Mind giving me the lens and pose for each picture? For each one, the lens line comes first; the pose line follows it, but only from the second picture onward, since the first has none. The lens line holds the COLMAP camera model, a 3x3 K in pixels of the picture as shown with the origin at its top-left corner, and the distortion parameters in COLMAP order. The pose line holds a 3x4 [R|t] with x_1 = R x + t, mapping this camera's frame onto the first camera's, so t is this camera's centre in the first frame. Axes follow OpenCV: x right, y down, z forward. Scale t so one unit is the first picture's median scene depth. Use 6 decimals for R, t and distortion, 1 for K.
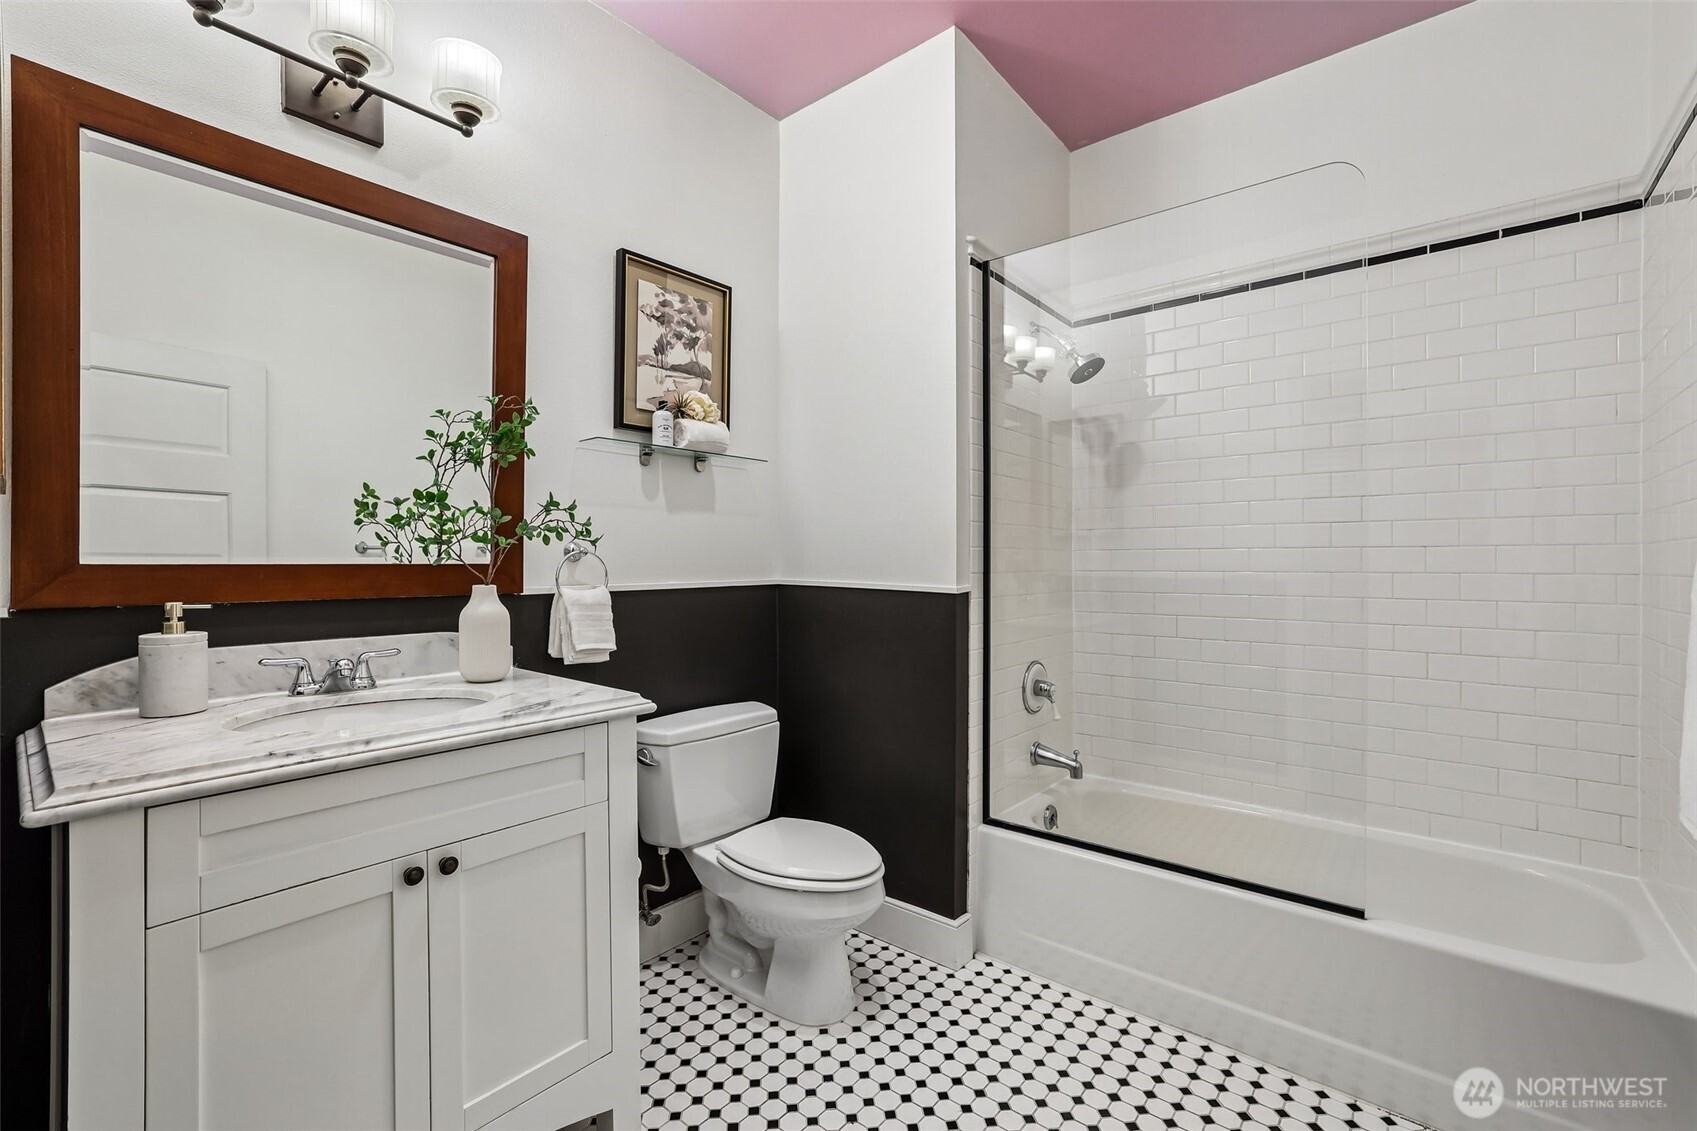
lens RADIAL K [[729.9, 0, 844.7], [0, 729.9, 560.0], [0, 0, 1]] dist [-0.041274, 0.021374]
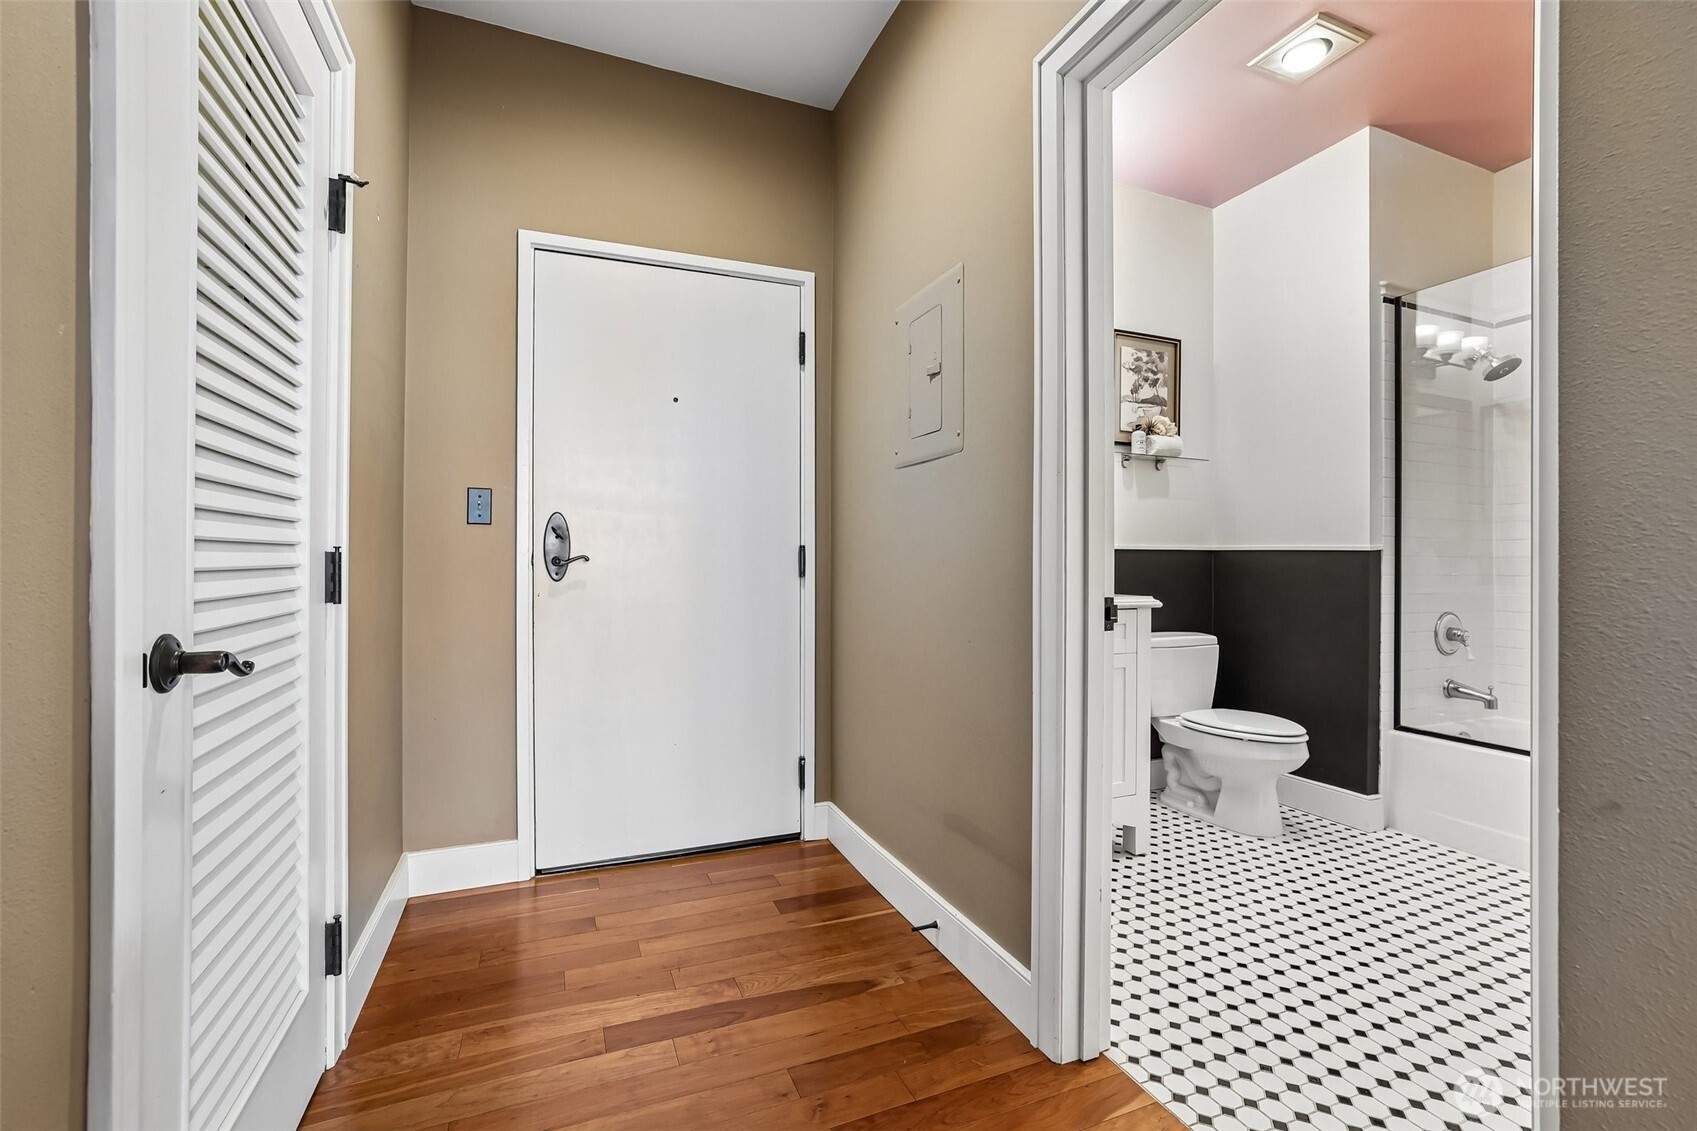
lens RADIAL K [[729.9, 0, 844.7], [0, 729.9, 560.0], [0, 0, 1]] dist [-0.041274, 0.021374]
pose [[0.884240, 0.003961, -0.467017, -0.082362], [-0.007075, 0.999963, -0.004913, 0.074674], [0.466980, 0.007649, 0.884235, -0.609777]]
